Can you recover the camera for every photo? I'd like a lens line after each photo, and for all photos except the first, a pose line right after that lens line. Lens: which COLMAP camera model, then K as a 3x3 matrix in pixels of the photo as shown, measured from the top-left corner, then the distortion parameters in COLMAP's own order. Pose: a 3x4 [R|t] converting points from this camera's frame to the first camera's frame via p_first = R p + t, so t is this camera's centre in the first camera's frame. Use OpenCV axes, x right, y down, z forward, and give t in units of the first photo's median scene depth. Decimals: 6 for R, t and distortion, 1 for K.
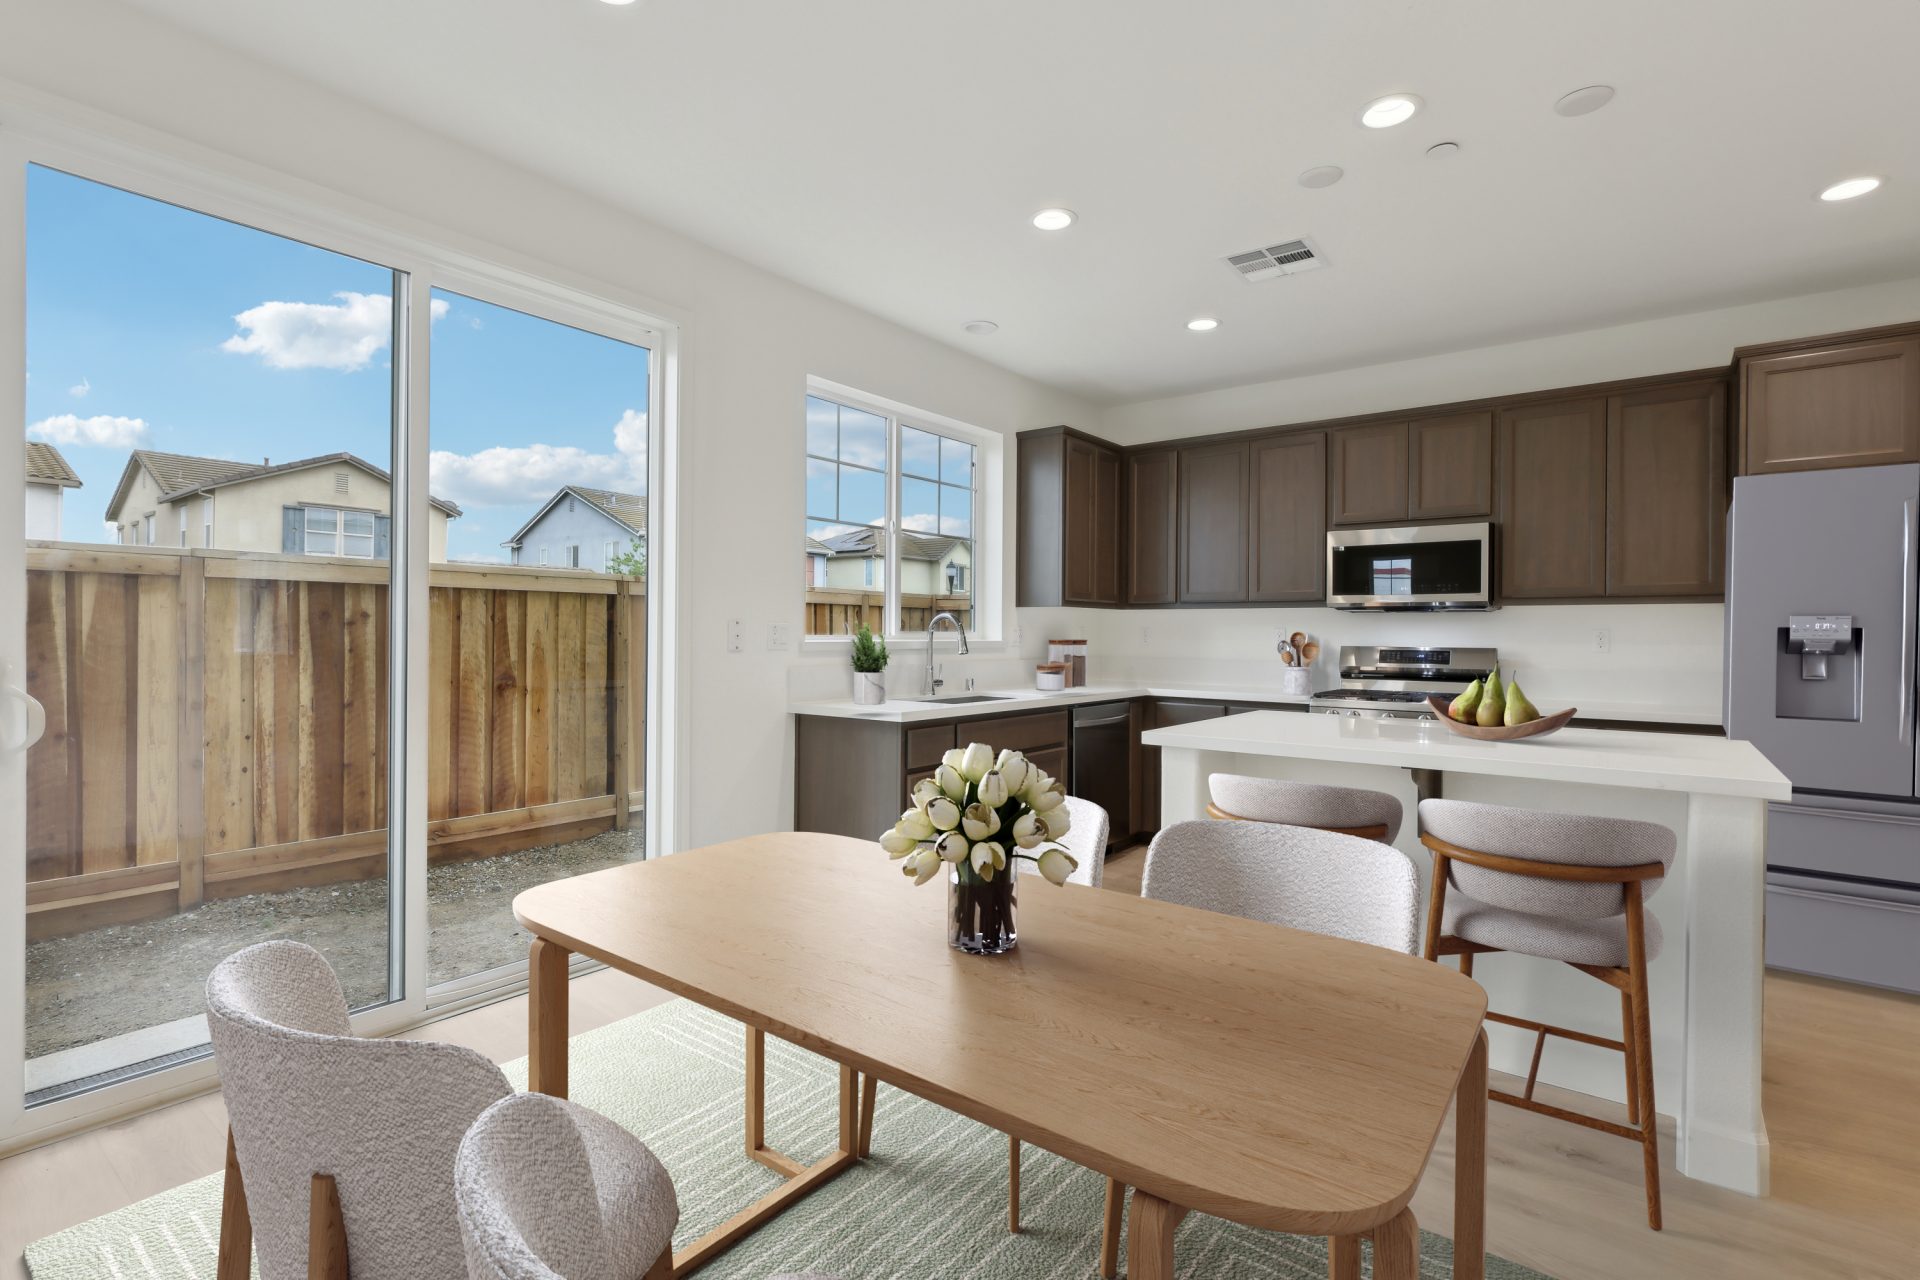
lens RADIAL K [[895.4, 0, 960.0], [0, 895.4, 640.0], [0, 0, 1]] dist [0.004693, 0.000431]
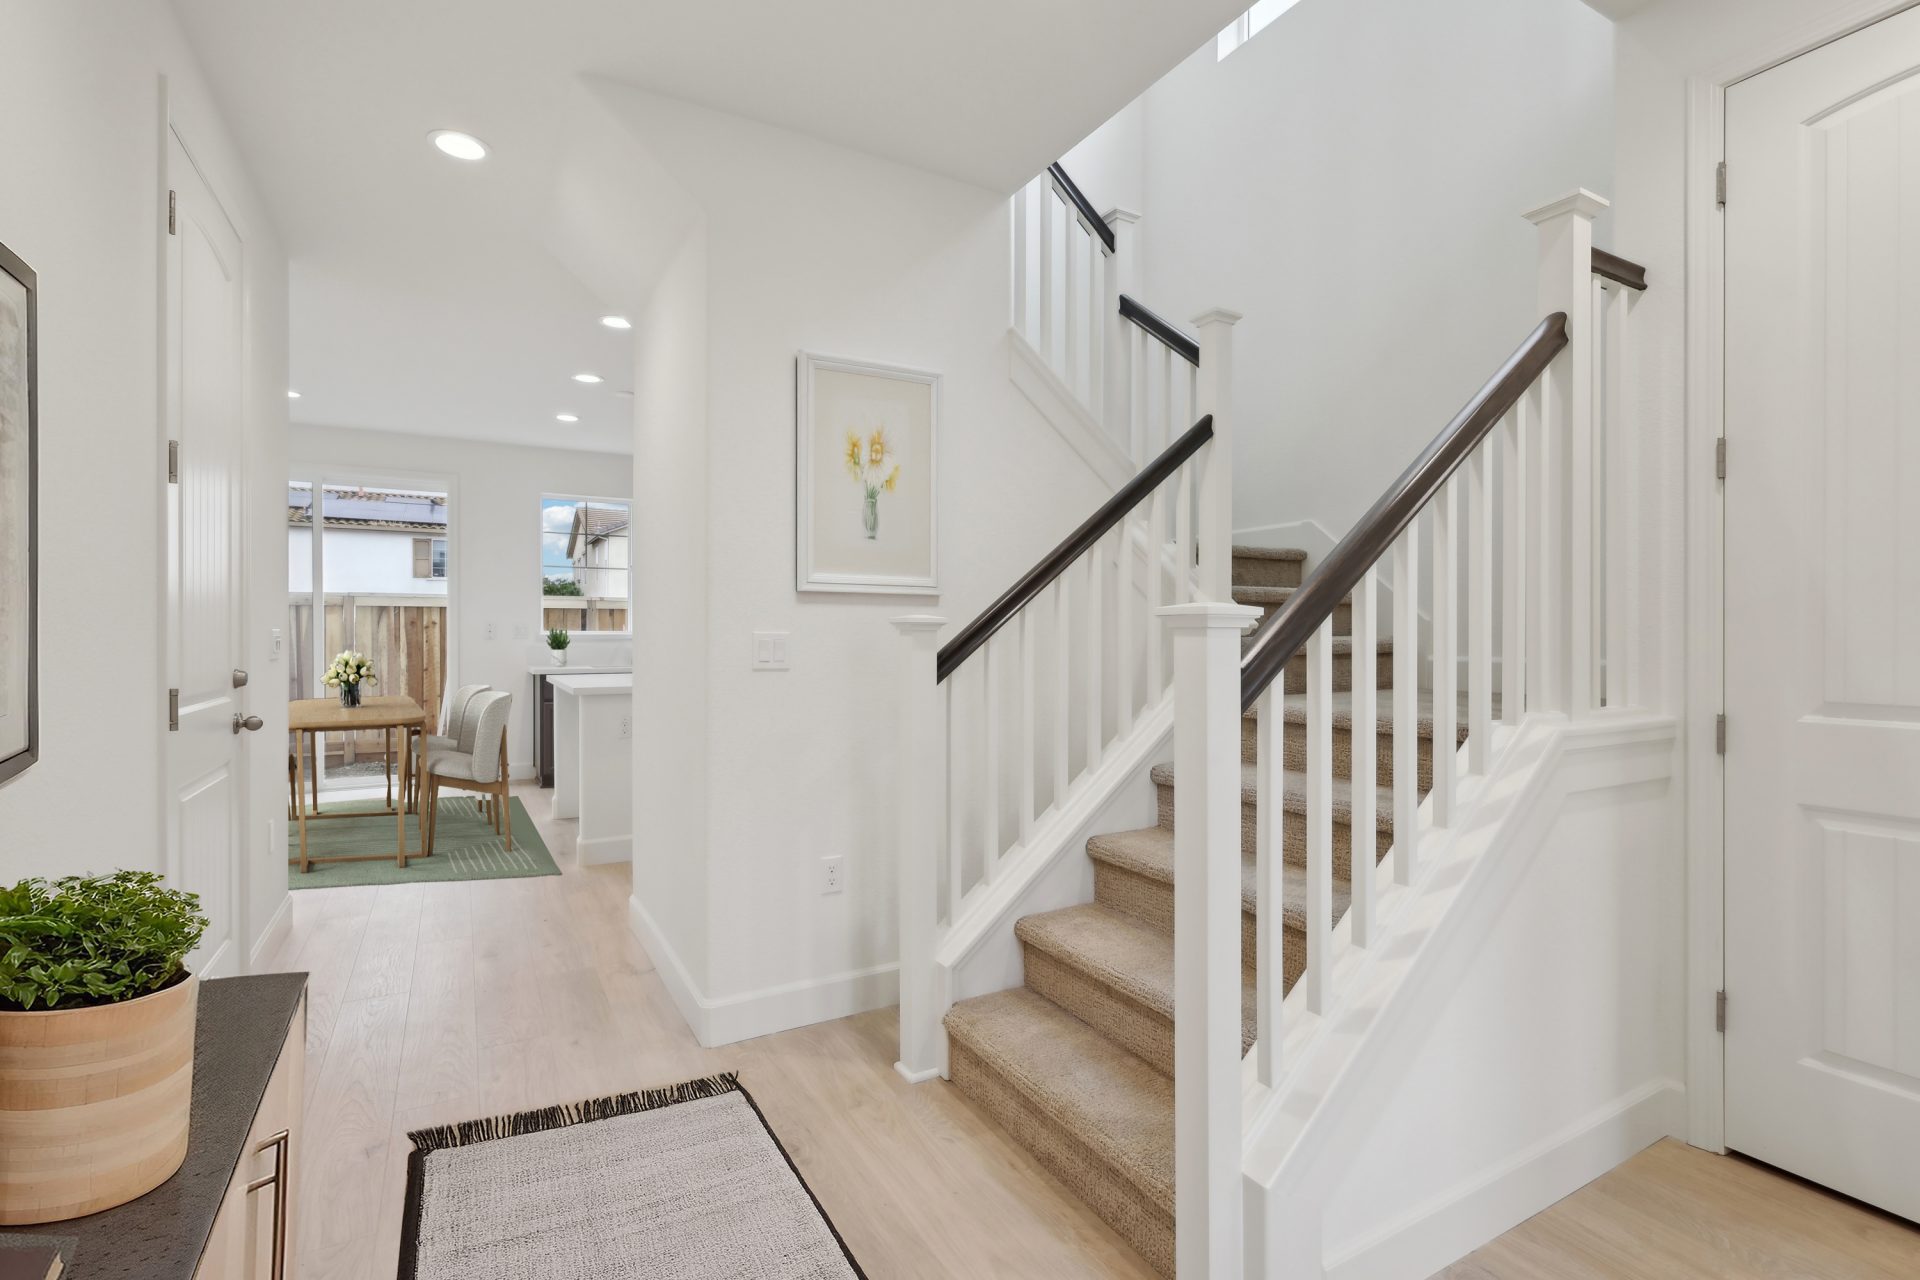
lens RADIAL K [[885.1, 0, 960.0], [0, 885.1, 640.0], [0, 0, 1]] dist [0.003208, 0.001298]
pose [[0.921923, -0.004734, -0.387343, 1.109091], [0.003807, 0.999988, -0.003161, 0.018887], [0.387353, 0.001440, 0.921930, -0.307947]]
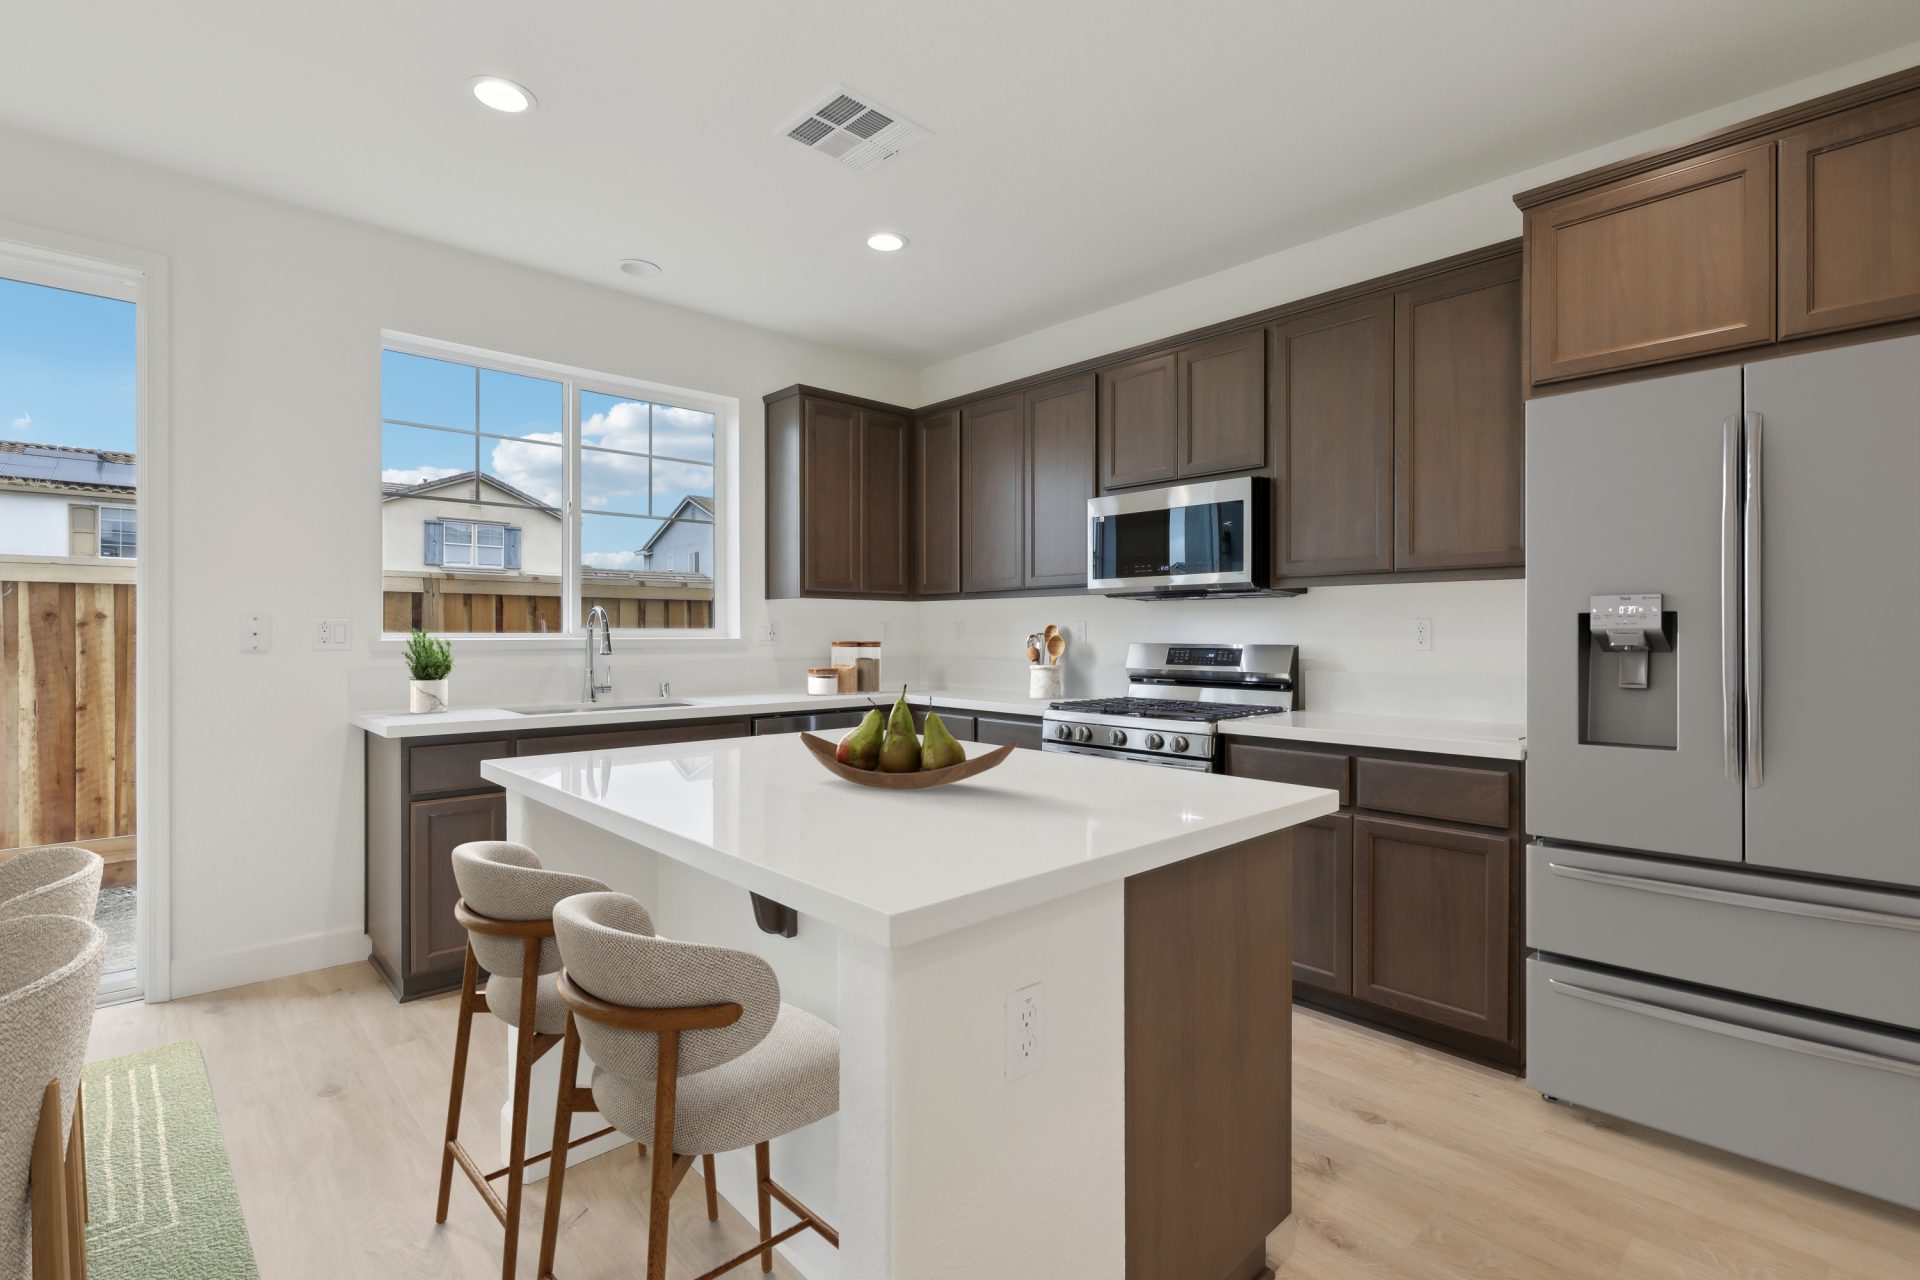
lens RADIAL K [[885.1, 0, 960.0], [0, 885.1, 640.0], [0, 0, 1]] dist [0.003208, 0.001298]
pose [[0.986143, -0.004583, -0.165833, 0.416997], [0.004509, 0.999989, -0.000823, 0.003596], [0.165835, 0.000064, 0.986154, 0.207454]]
